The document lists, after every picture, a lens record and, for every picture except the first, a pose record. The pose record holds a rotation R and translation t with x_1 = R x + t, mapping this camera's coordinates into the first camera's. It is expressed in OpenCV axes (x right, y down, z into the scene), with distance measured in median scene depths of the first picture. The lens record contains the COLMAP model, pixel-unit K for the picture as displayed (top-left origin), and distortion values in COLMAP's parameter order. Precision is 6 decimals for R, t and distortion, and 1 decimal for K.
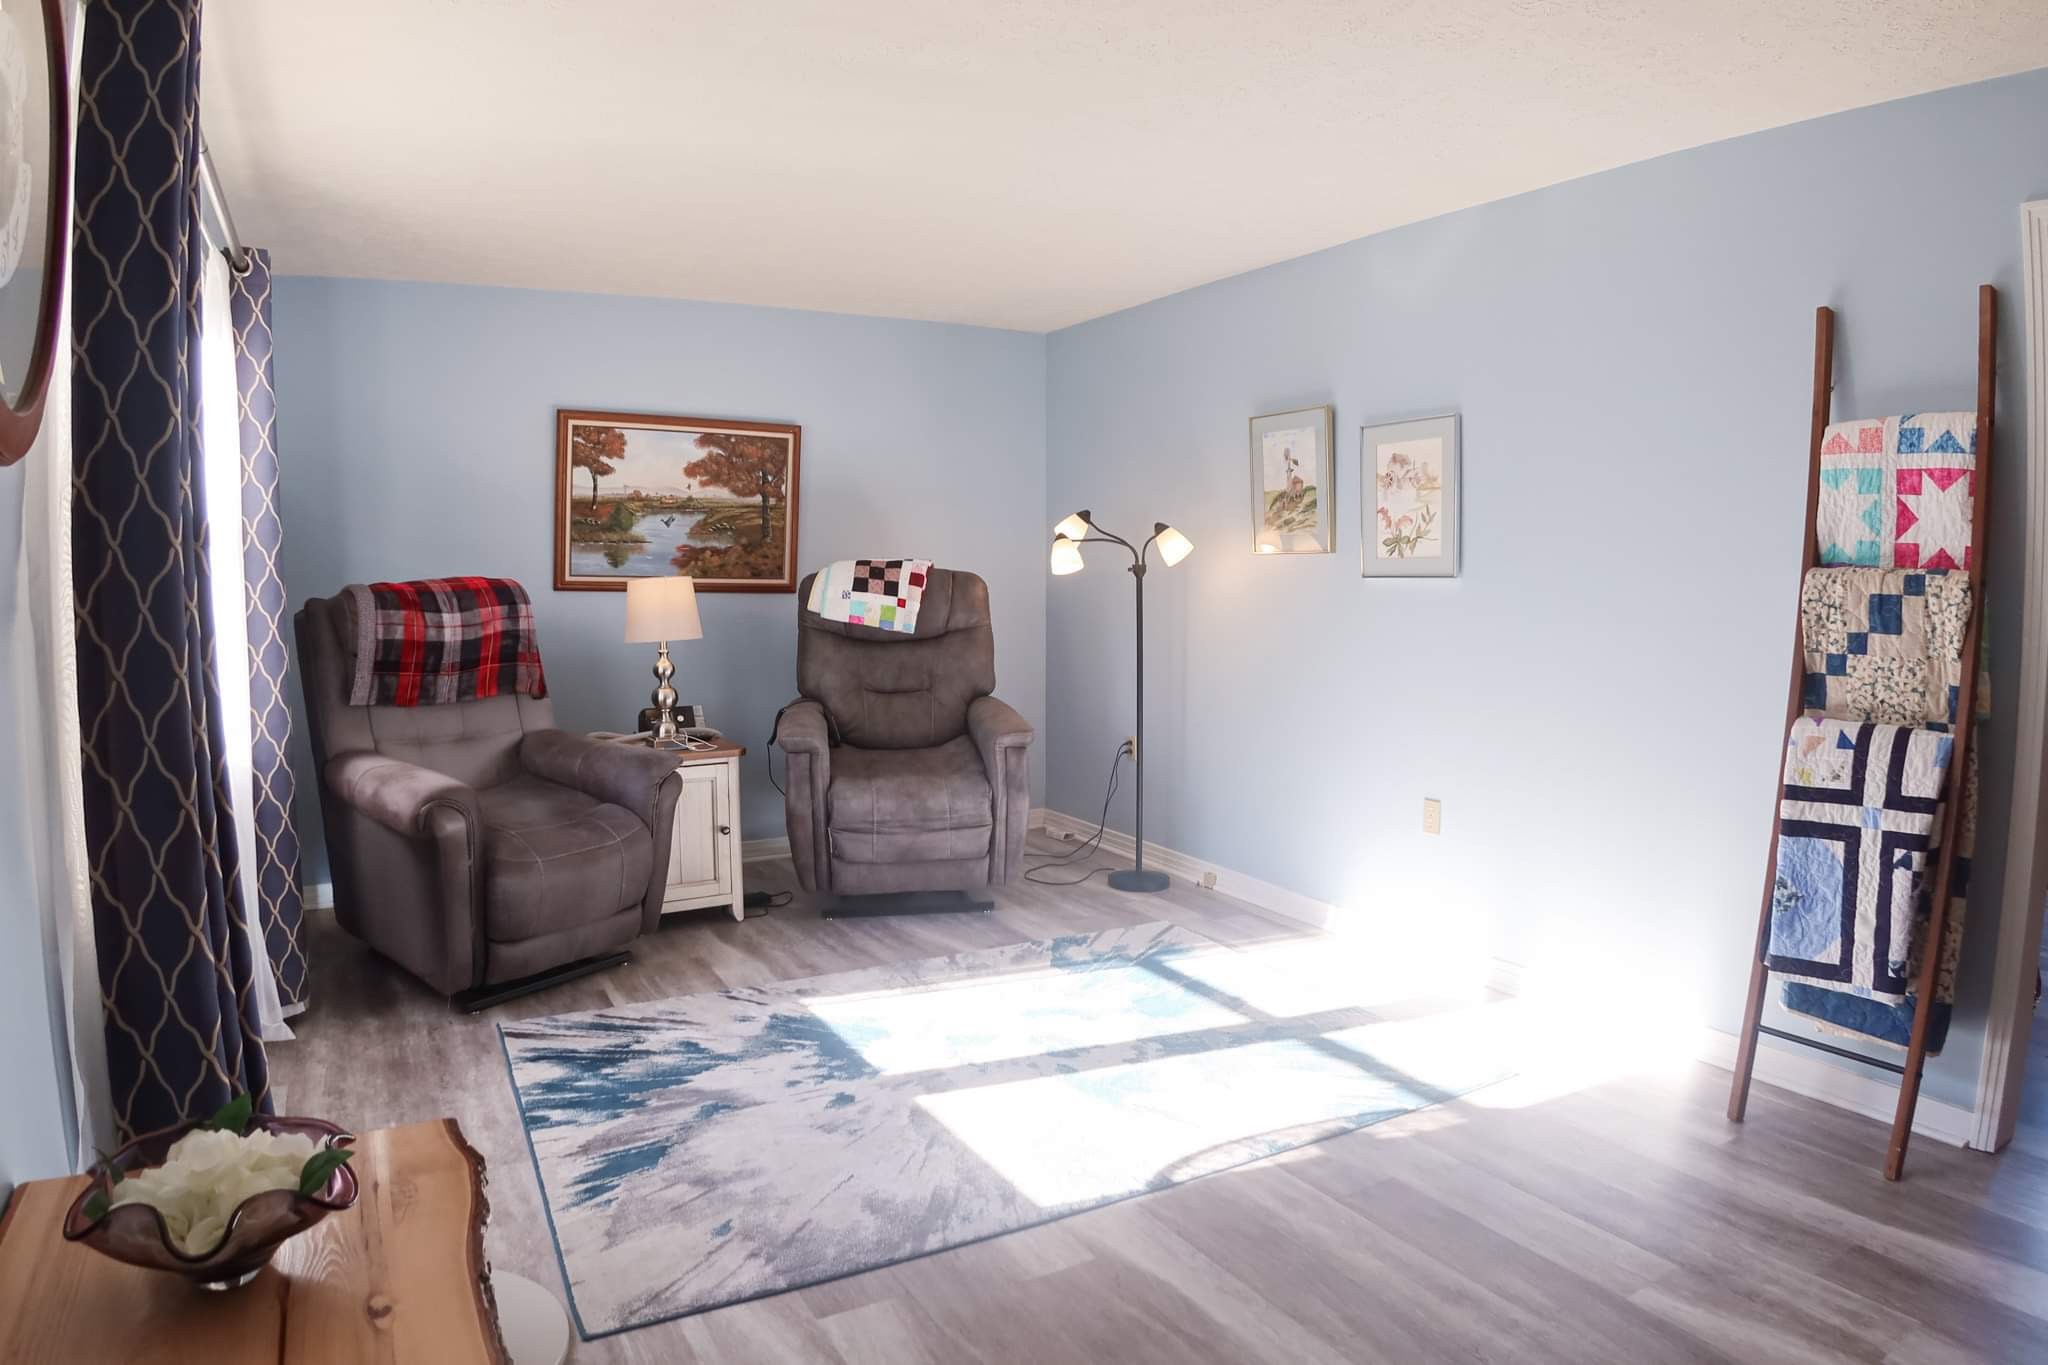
lens RADIAL K [[1224.4, 0, 1024.0], [0, 1224.4, 682.5], [0, 0, 1]] dist [-0.150045, 0.020104]
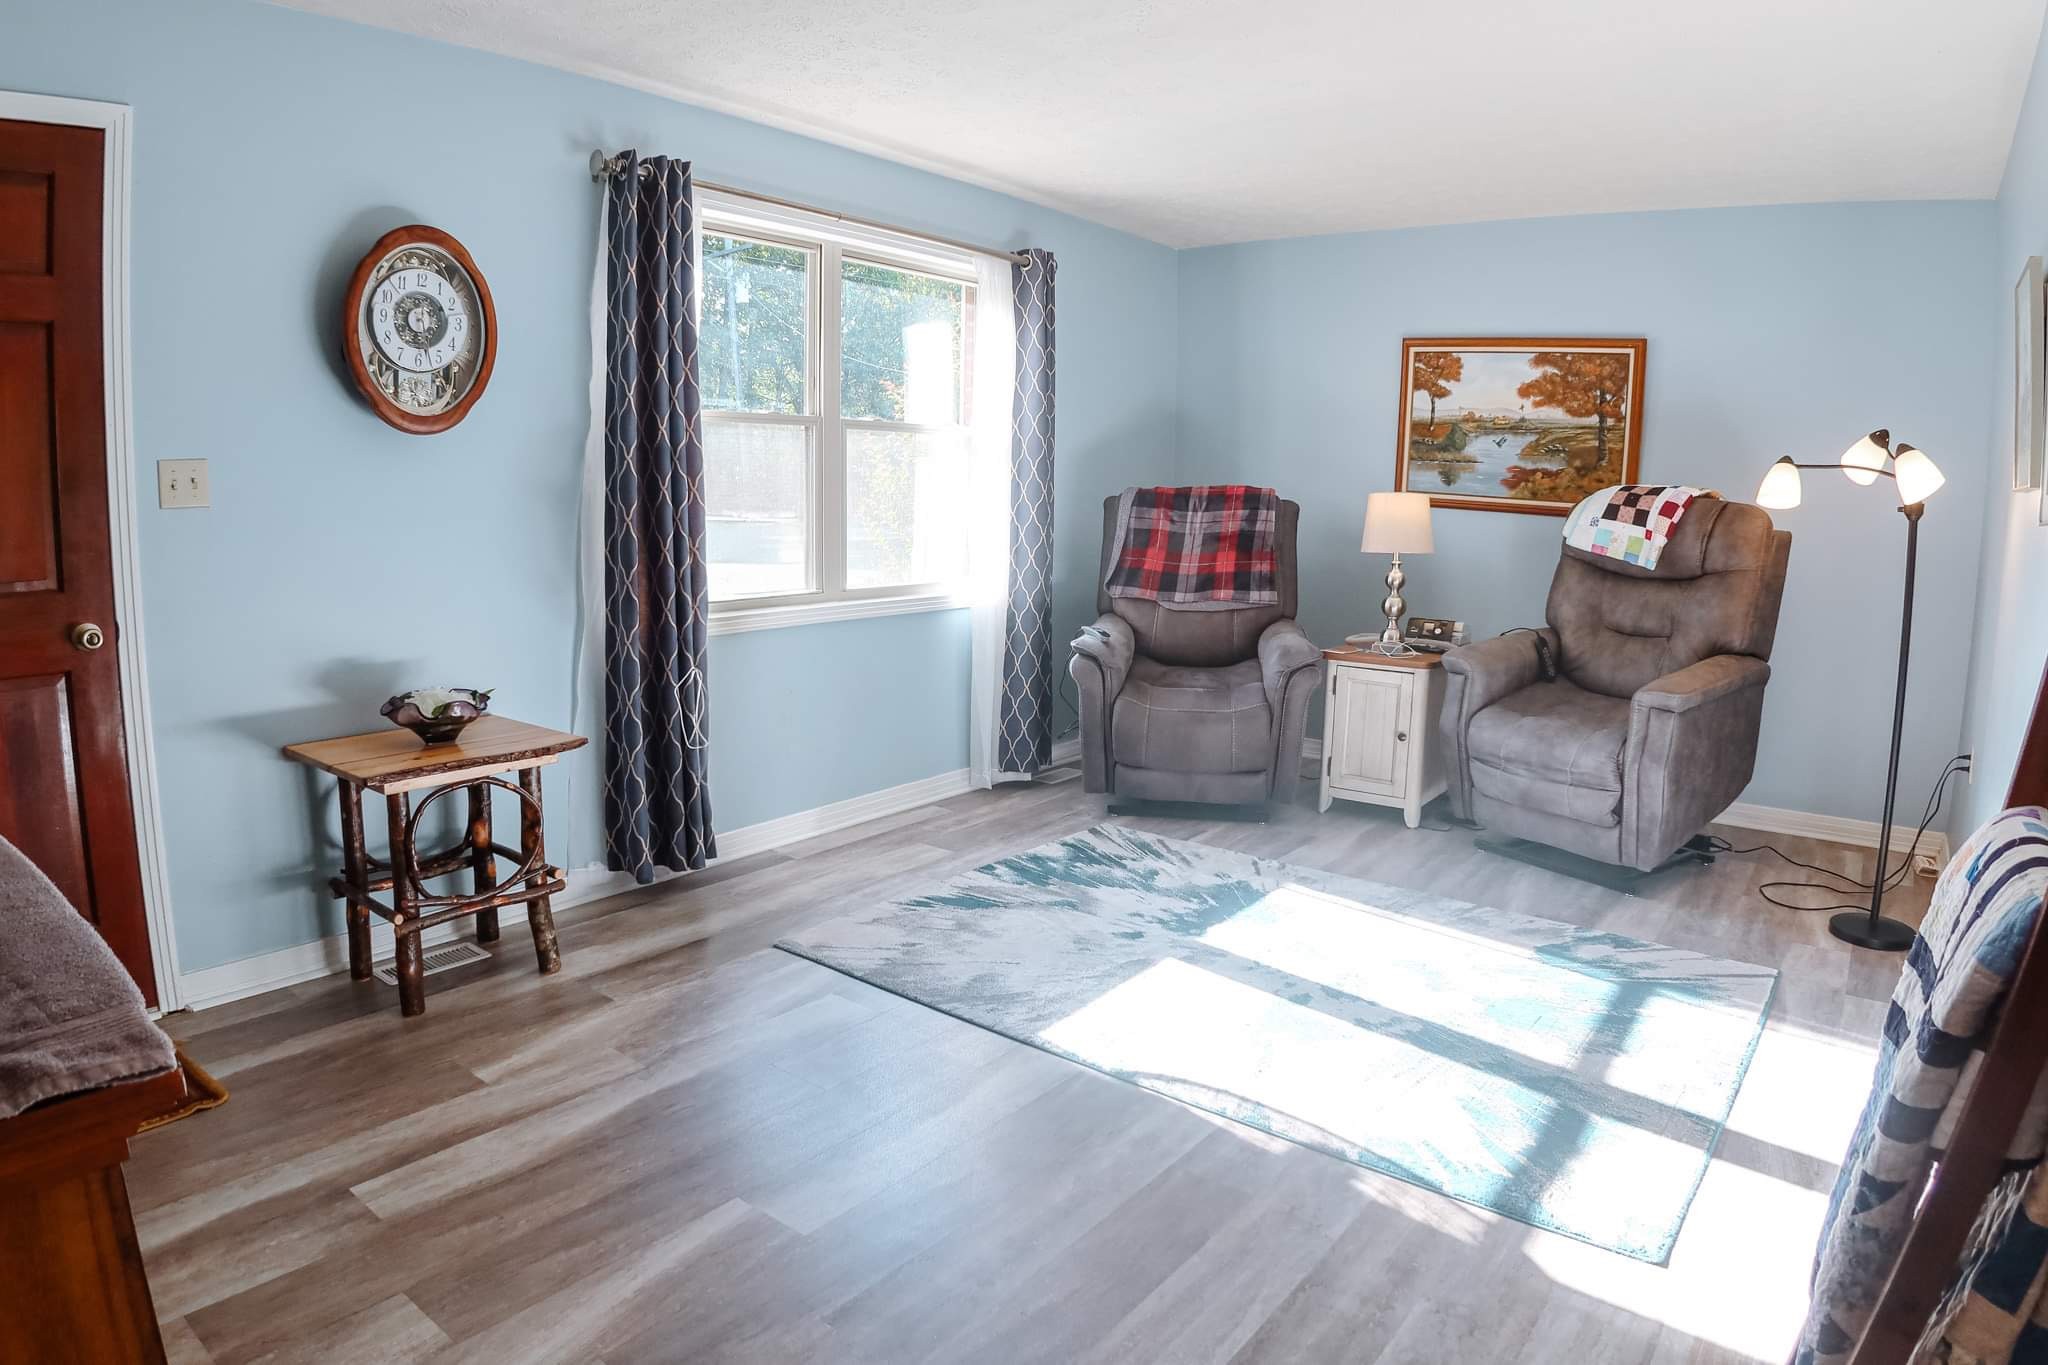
lens RADIAL K [[1224.4, 0, 1024.0], [0, 1224.4, 682.5], [0, 0, 1]] dist [-0.150045, 0.020104]
pose [[0.384881, 0.158587, -0.909240, 0.562359], [-0.104882, 0.986262, 0.127624, -0.022779], [0.916988, 0.046243, 0.396226, 0.282399]]
